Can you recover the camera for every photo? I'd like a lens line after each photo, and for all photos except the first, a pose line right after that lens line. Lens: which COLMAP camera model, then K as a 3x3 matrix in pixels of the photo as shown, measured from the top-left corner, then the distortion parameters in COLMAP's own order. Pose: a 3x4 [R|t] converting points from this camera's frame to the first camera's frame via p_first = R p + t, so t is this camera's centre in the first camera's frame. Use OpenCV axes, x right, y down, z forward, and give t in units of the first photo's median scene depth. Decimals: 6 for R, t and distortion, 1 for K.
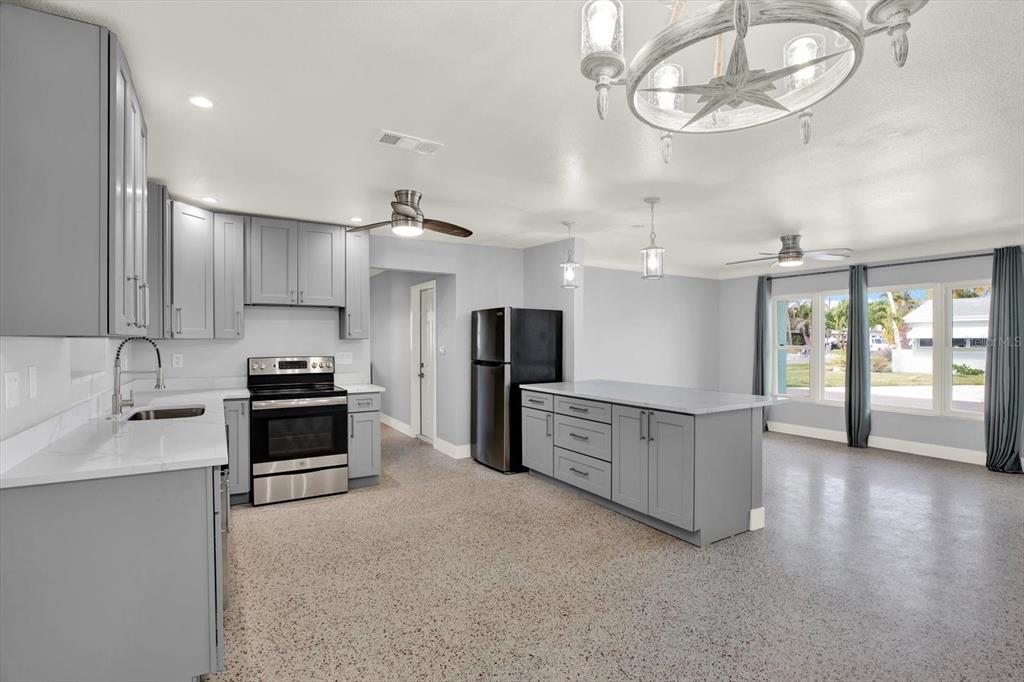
lens RADIAL K [[488.0, 0, 527.4], [0, 488.0, 340.4], [0, 0, 1]] dist [-0.032267, 0.000554]
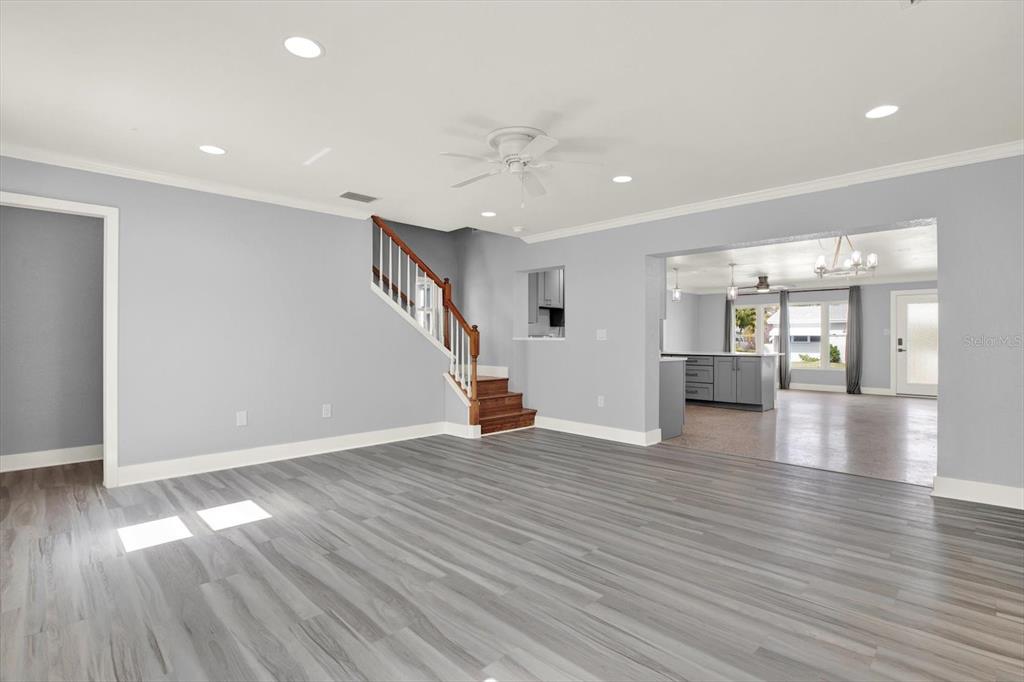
lens RADIAL K [[488.0, 0, 527.4], [0, 488.0, 340.4], [0, 0, 1]] dist [-0.032267, 0.000554]
pose [[0.969436, 0.005830, 0.245273, -0.840947], [-0.006814, 0.999972, 0.003164, 0.040978], [-0.245248, -0.004739, 0.969449, -0.648501]]
